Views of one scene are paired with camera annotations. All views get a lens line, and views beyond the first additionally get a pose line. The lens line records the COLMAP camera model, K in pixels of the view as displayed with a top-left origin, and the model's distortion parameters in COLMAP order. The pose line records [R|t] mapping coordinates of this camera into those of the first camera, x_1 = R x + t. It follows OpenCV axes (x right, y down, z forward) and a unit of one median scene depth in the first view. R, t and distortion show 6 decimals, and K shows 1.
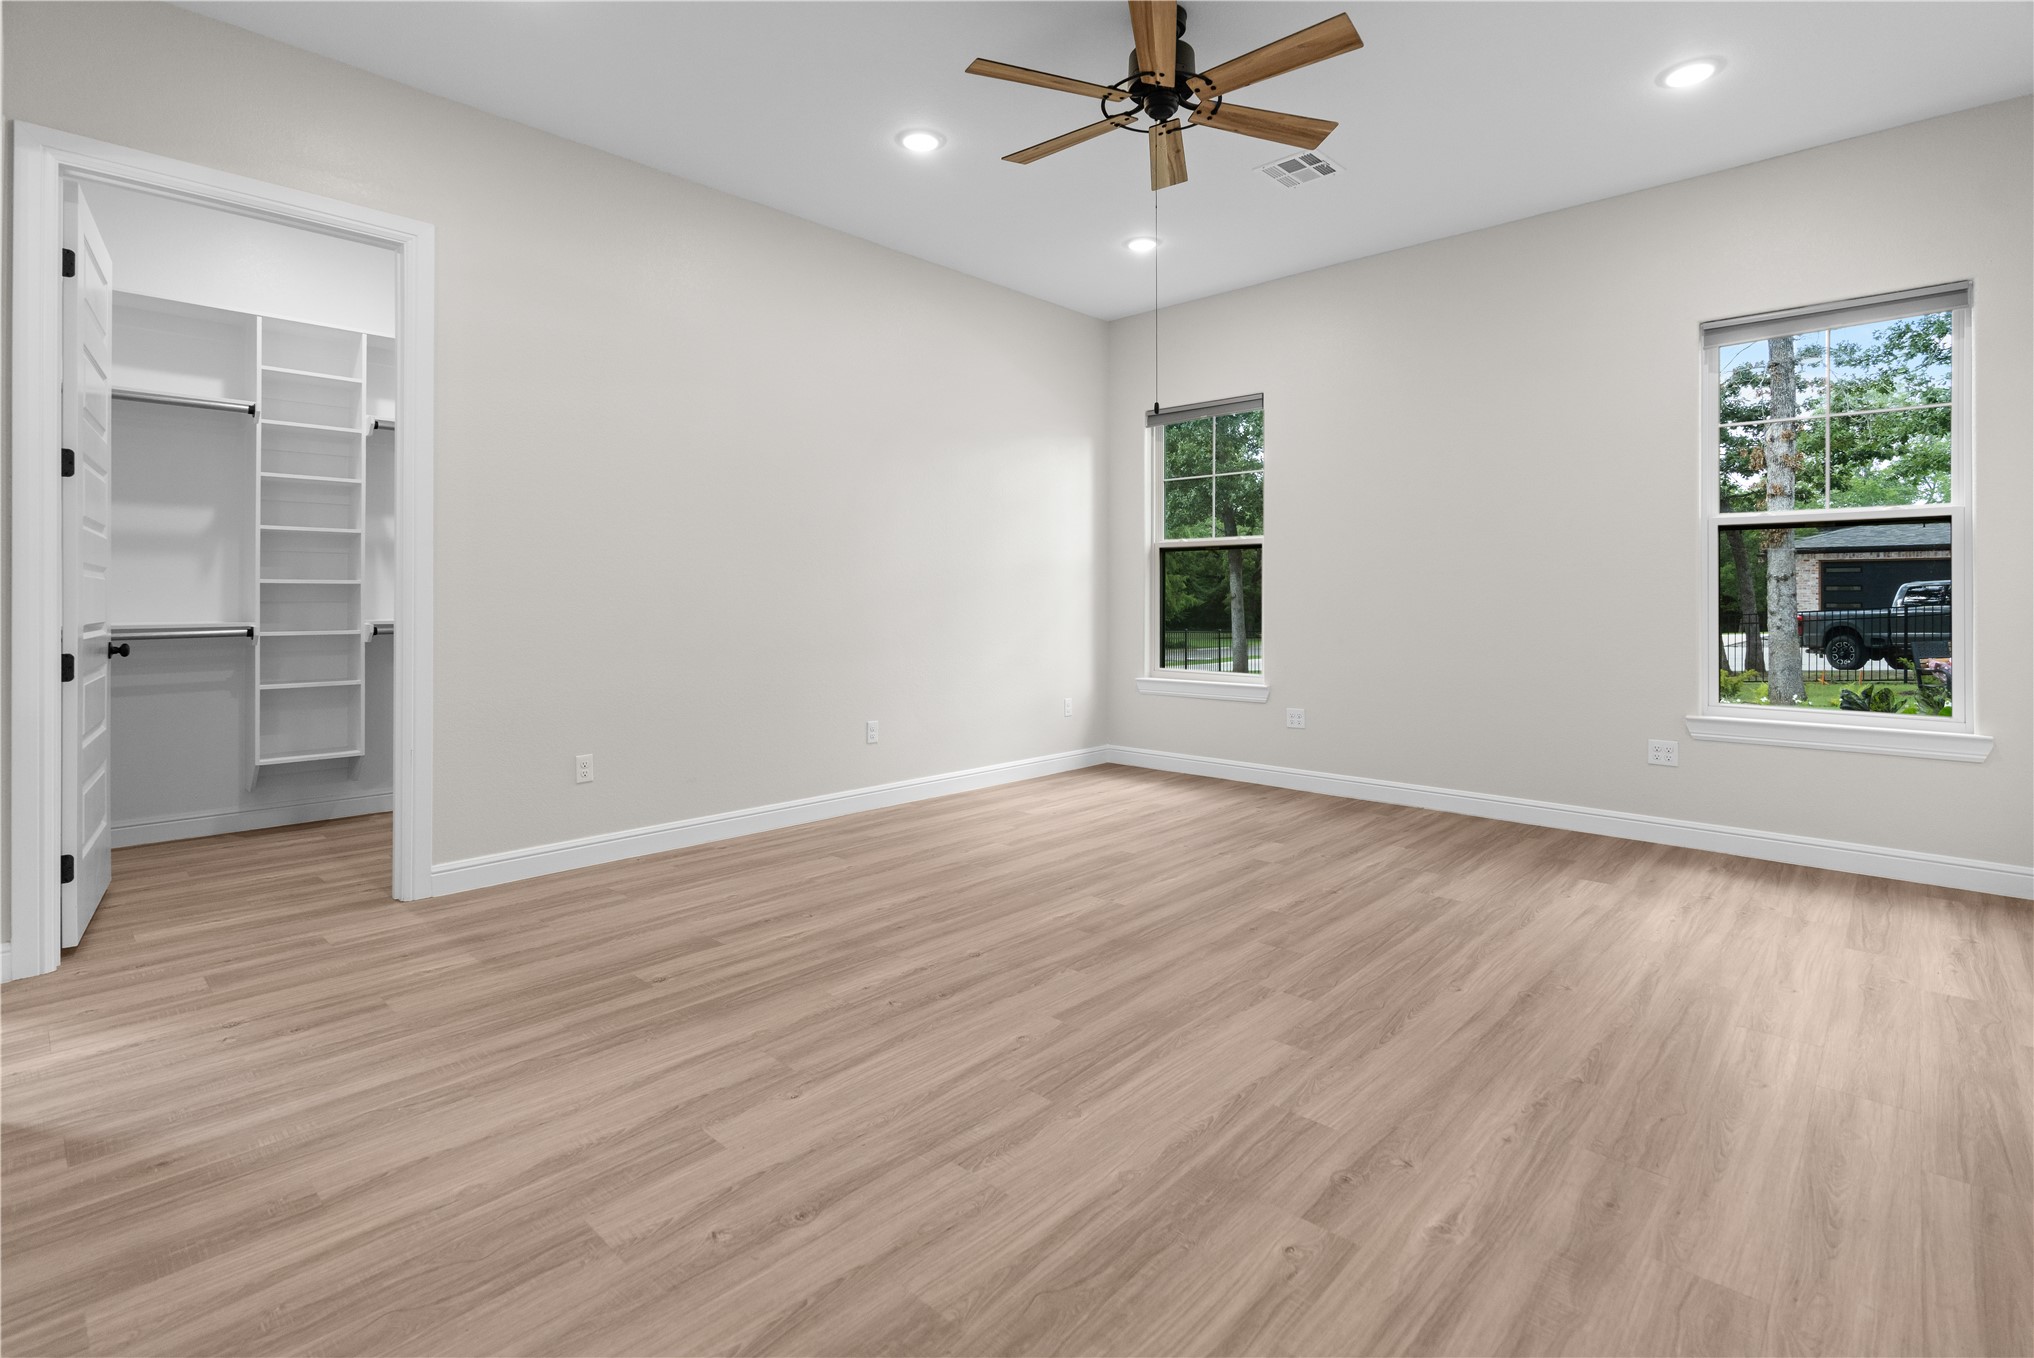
lens RADIAL K [[962.8, 0, 985.0], [0, 962.8, 605.6], [0, 0, 1]] dist [0.000105, 0.001141]
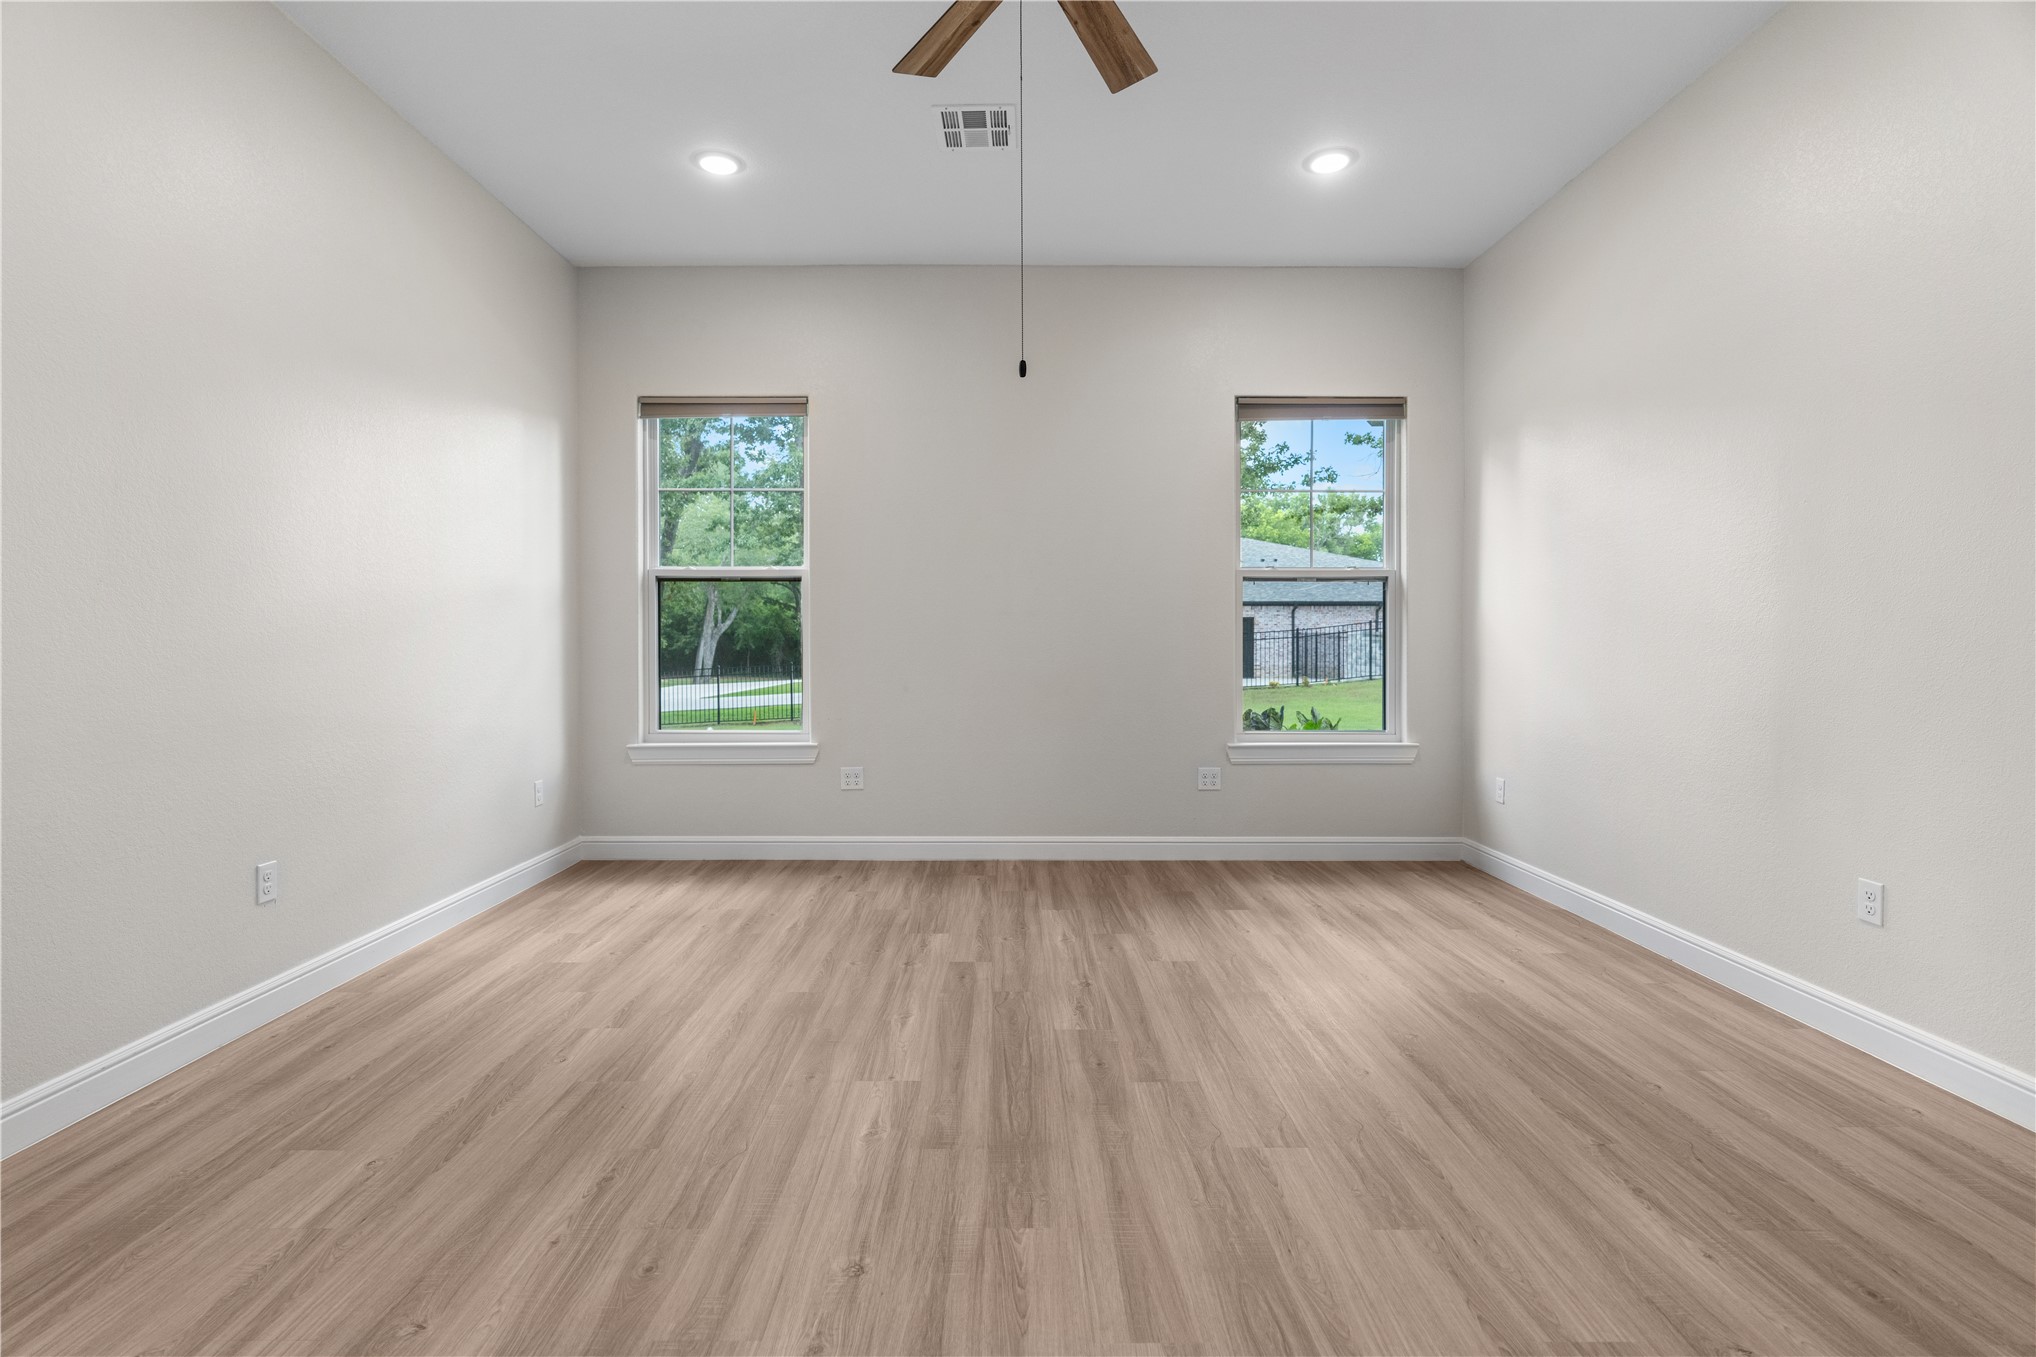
lens RADIAL K [[957.1, 0, 1018.1], [0, 957.1, 656.7], [0, 0, 1]] dist [-0.004444, 0.000814]
pose [[0.716706, -0.011766, 0.697276, -0.303118], [0.007172, 0.999929, 0.009501, 0.000018], [-0.697338, -0.001809, 0.716740, 0.495429]]
